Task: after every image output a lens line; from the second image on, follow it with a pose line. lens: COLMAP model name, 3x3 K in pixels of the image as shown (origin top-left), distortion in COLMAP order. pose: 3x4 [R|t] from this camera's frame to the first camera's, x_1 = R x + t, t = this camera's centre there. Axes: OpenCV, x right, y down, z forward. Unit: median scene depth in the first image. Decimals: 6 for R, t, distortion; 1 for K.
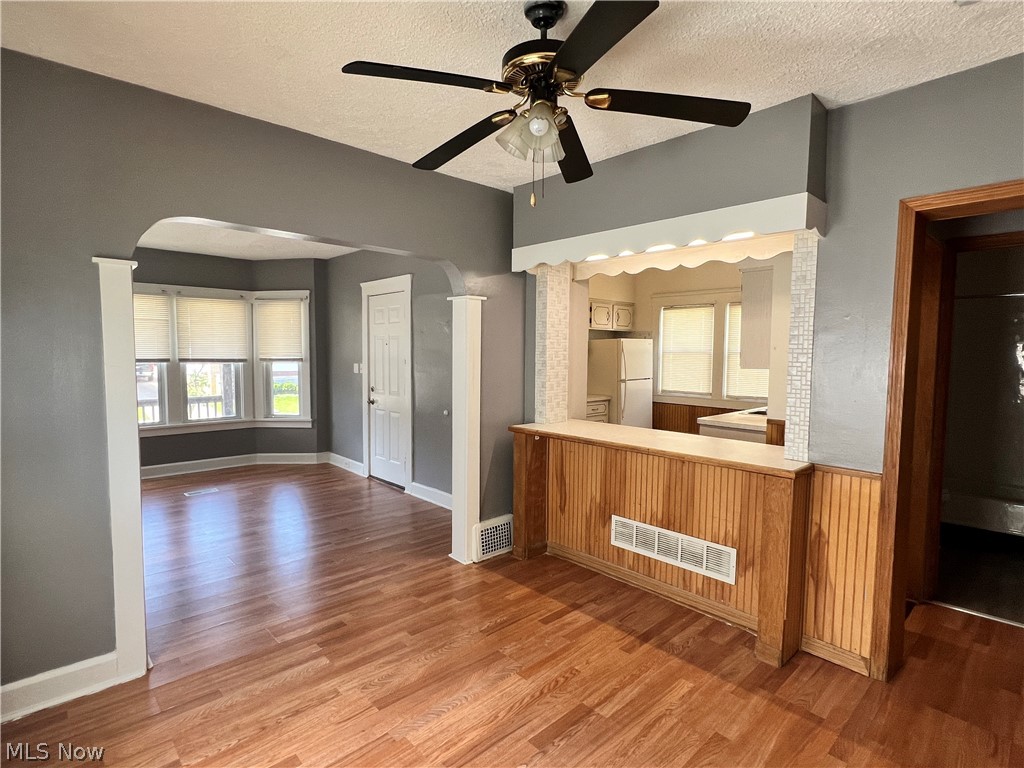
lens RADIAL K [[526.5, 0, 508.2], [0, 526.5, 386.9], [0, 0, 1]] dist [0.000982, -0.000391]
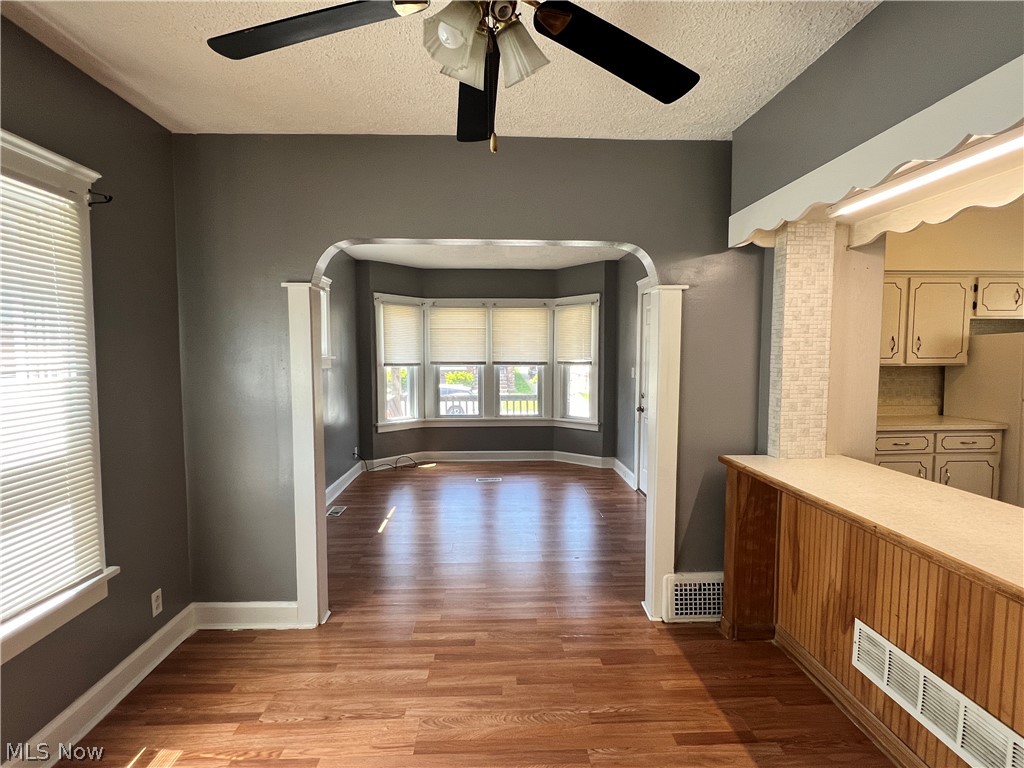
lens RADIAL K [[526.5, 0, 509.1], [0, 526.5, 389.3], [0, 0, 1]] dist [0.000982, -0.000391]
pose [[0.759332, 0.038255, -0.649577, 0.257256], [-0.037602, 0.999182, 0.014889, -0.018974], [0.649615, 0.013120, 0.760150, 0.237567]]
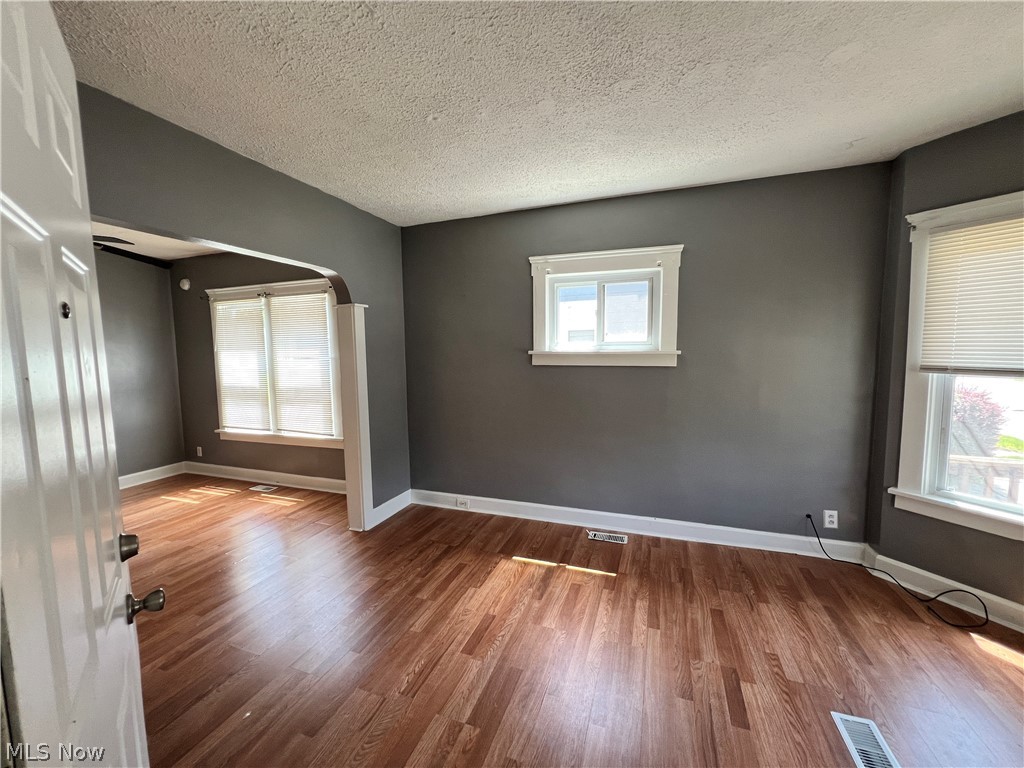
lens RADIAL K [[407.1, 0, 513.4], [0, 407.1, 388.1], [0, 0, 1]] dist [-0.001508, -0.000126]
pose [[-0.888746, 0.047956, -0.455884, -0.370775], [-0.023429, 0.988461, 0.149655, -0.108925], [0.457800, 0.143686, -0.877367, 1.578977]]
